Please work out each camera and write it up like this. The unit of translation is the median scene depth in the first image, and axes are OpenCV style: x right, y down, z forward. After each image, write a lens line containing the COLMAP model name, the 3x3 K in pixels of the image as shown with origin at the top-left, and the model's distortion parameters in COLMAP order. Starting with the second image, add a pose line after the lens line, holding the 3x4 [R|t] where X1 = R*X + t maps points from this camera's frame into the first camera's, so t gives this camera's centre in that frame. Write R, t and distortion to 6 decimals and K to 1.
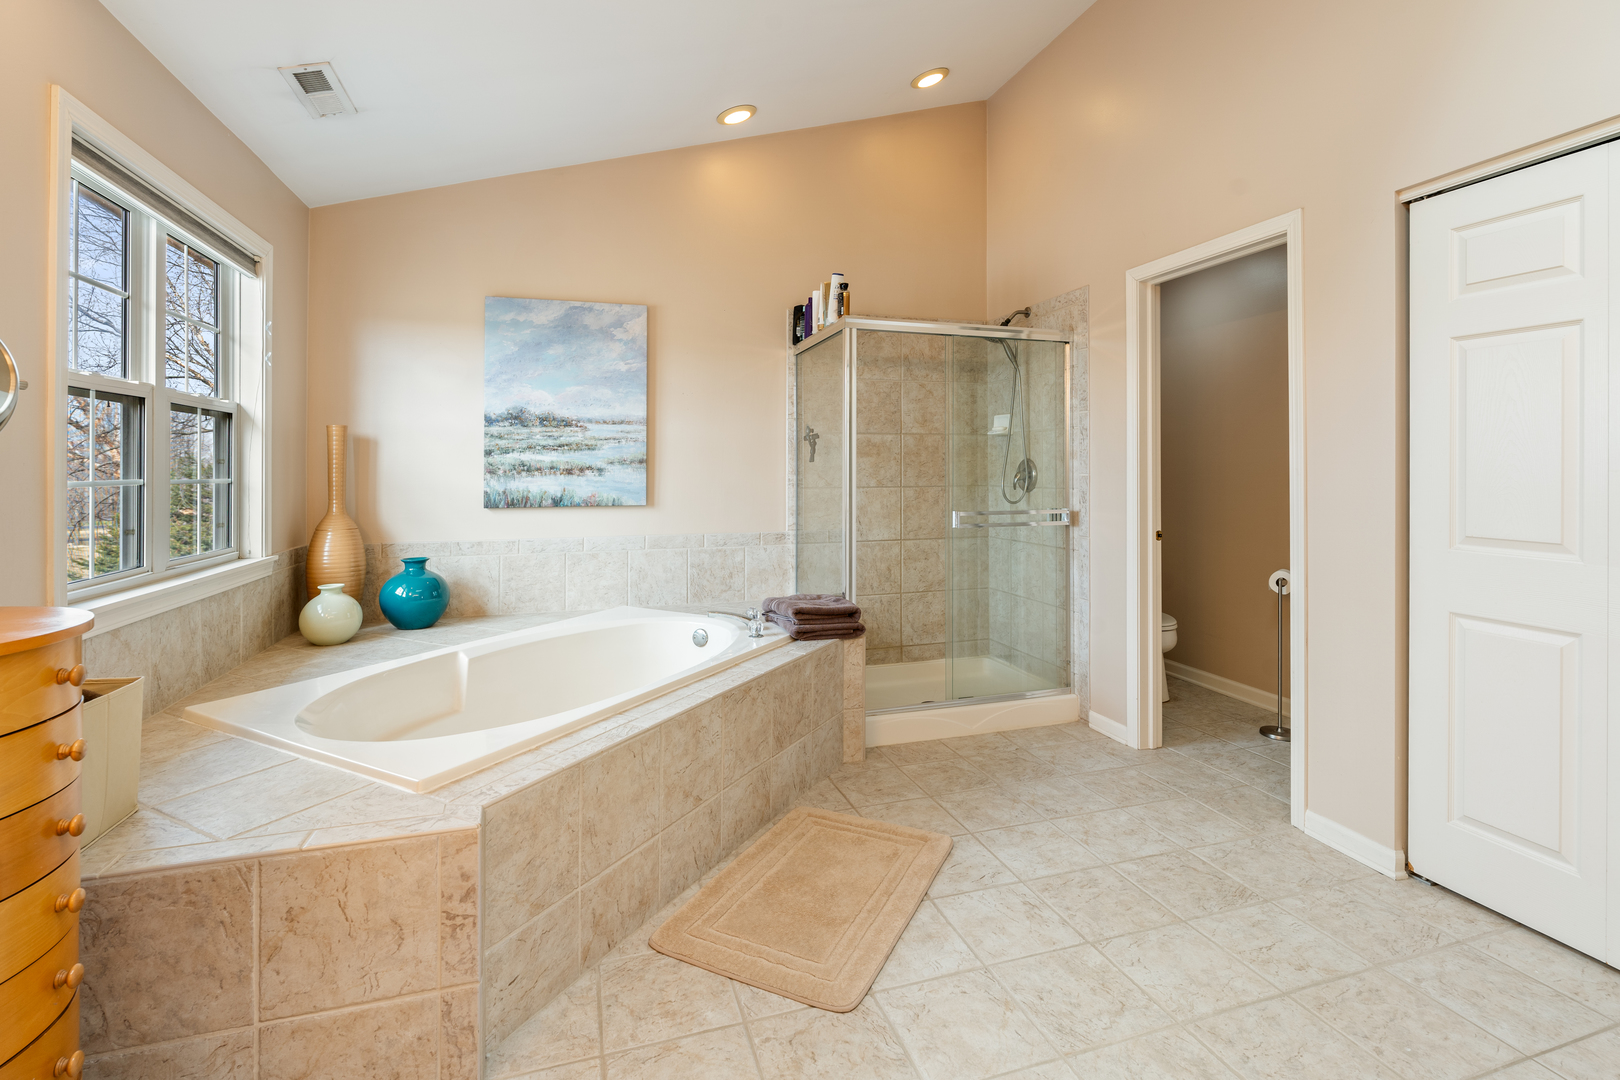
lens RADIAL K [[749.2, 0, 810.4], [0, 749.2, 459.9], [0, 0, 1]] dist [-0.002309, 0.000244]
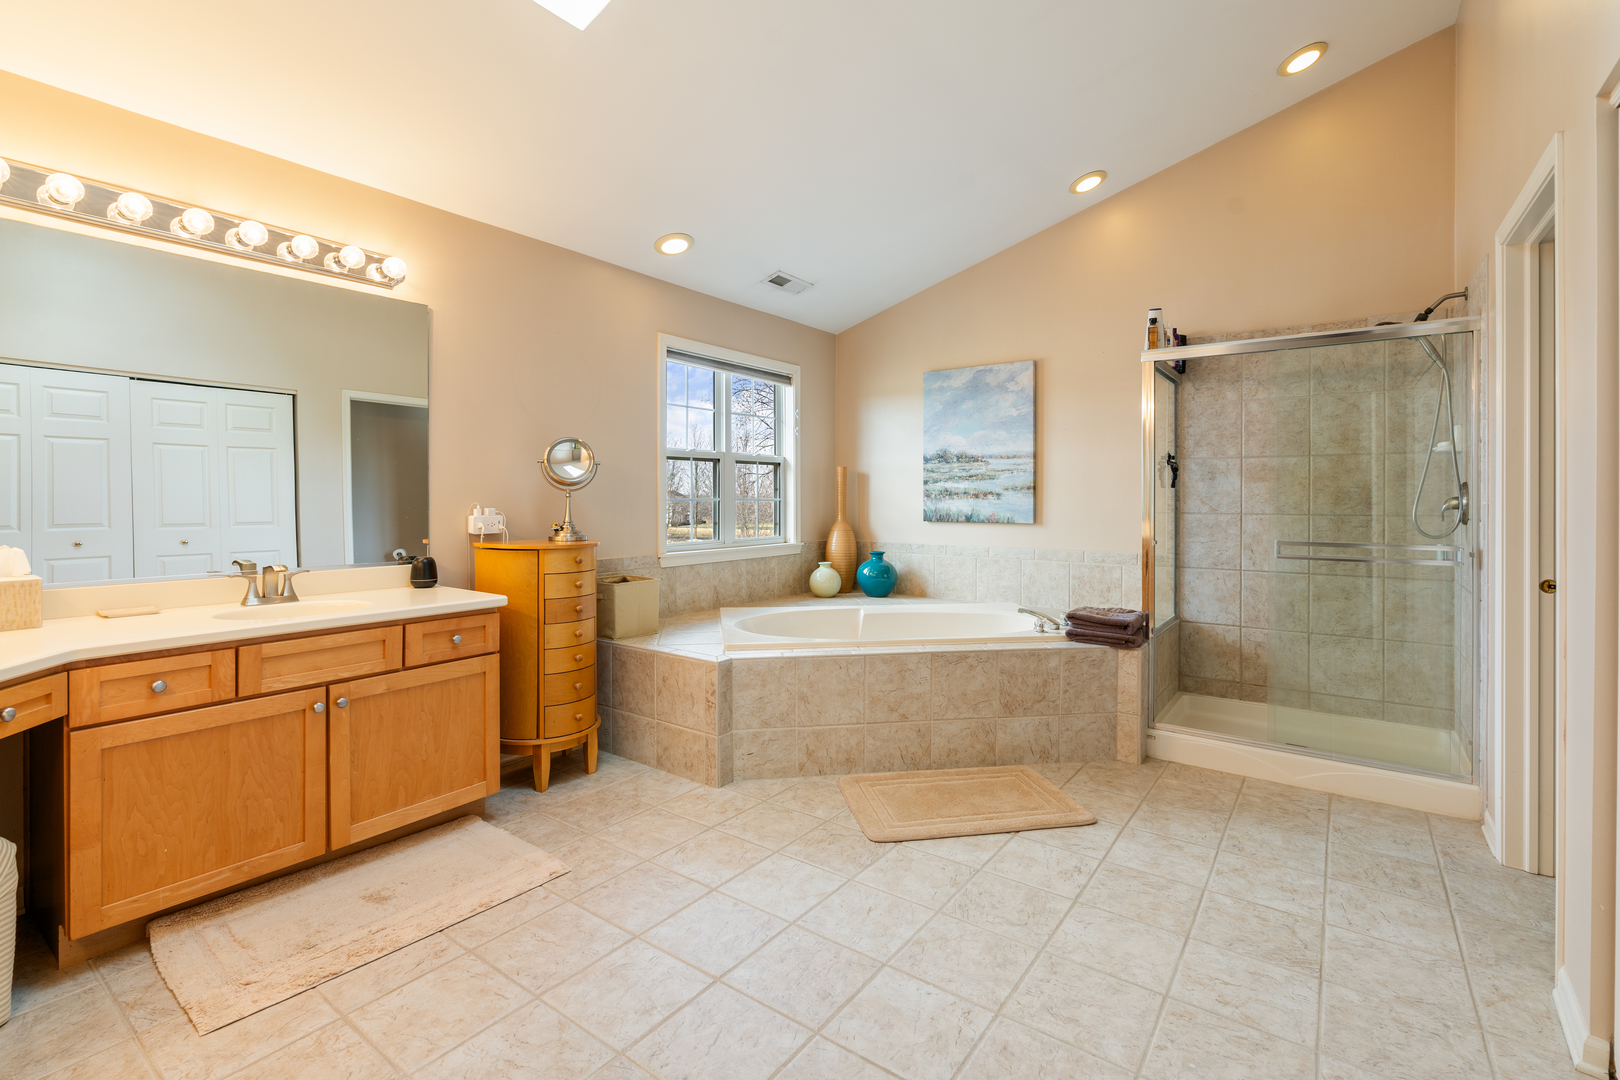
lens RADIAL K [[730.7, 0, 810.5], [0, 730.7, 494.7], [0, 0, 1]] dist [-0.000524, 0.000235]
pose [[0.590983, 0.003061, -0.806678, 0.563336], [0.006249, 0.999945, 0.008372, 0.001025], [0.806660, -0.009989, 0.590931, 0.001397]]
